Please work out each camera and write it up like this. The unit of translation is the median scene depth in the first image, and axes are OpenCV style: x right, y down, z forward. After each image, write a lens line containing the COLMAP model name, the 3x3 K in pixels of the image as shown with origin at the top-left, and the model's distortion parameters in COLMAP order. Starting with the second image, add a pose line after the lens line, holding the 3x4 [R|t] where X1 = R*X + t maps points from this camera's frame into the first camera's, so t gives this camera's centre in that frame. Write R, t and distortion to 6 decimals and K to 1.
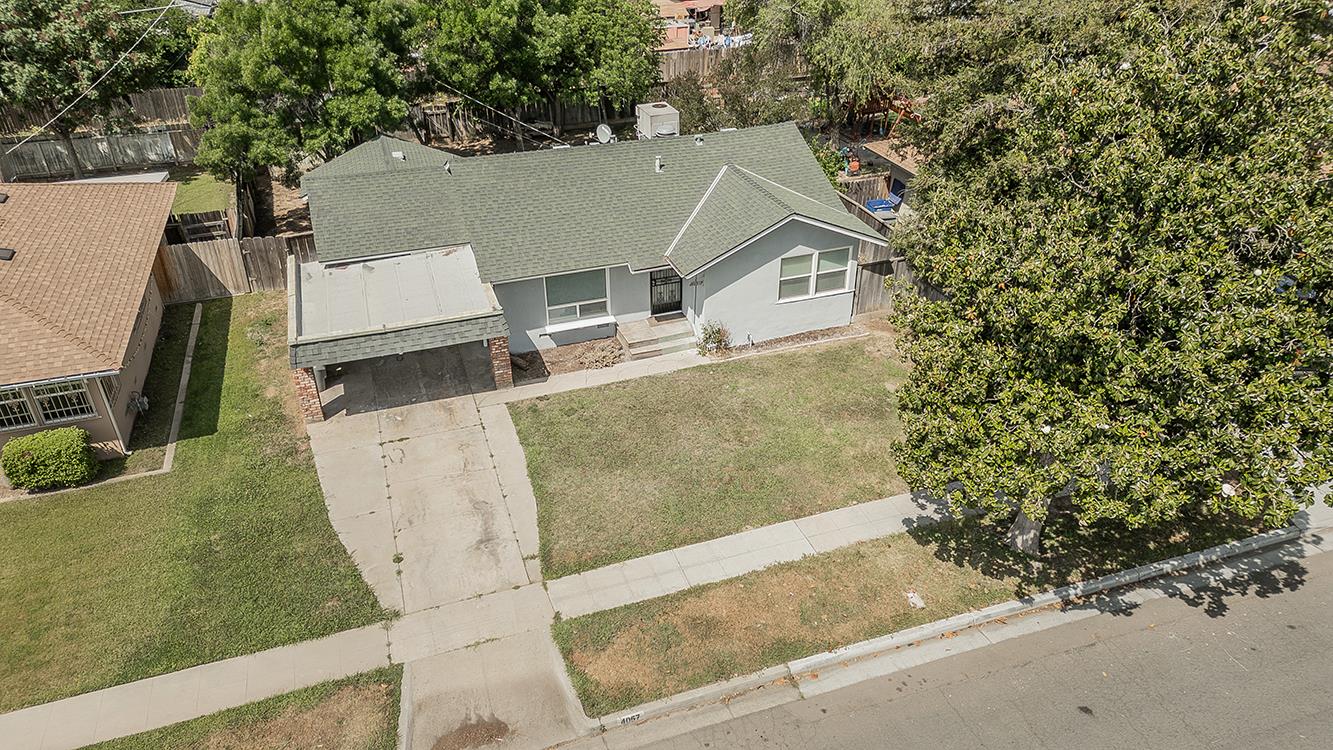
lens RADIAL K [[918.2, 0, 662.9], [0, 918.2, 396.3], [0, 0, 1]] dist [0.079282, -0.052927]
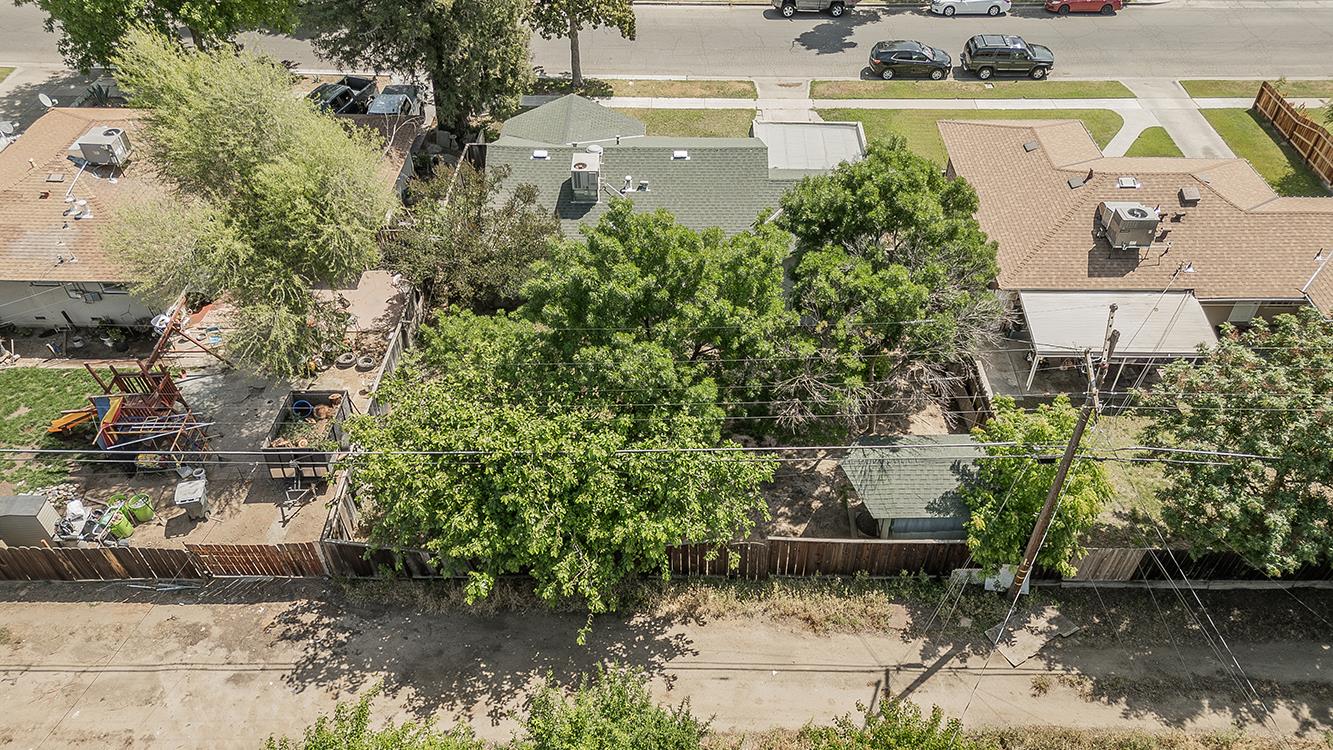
lens RADIAL K [[948.3, 0, 698.8], [0, 948.3, 369.9], [0, 0, 1]] dist [0.085053, -0.062656]
pose [[-0.947797, -0.216643, 0.233981, -0.606303], [0.164597, 0.296072, 0.940877, -1.701383], [-0.273110, 0.930273, -0.244957, 1.891684]]
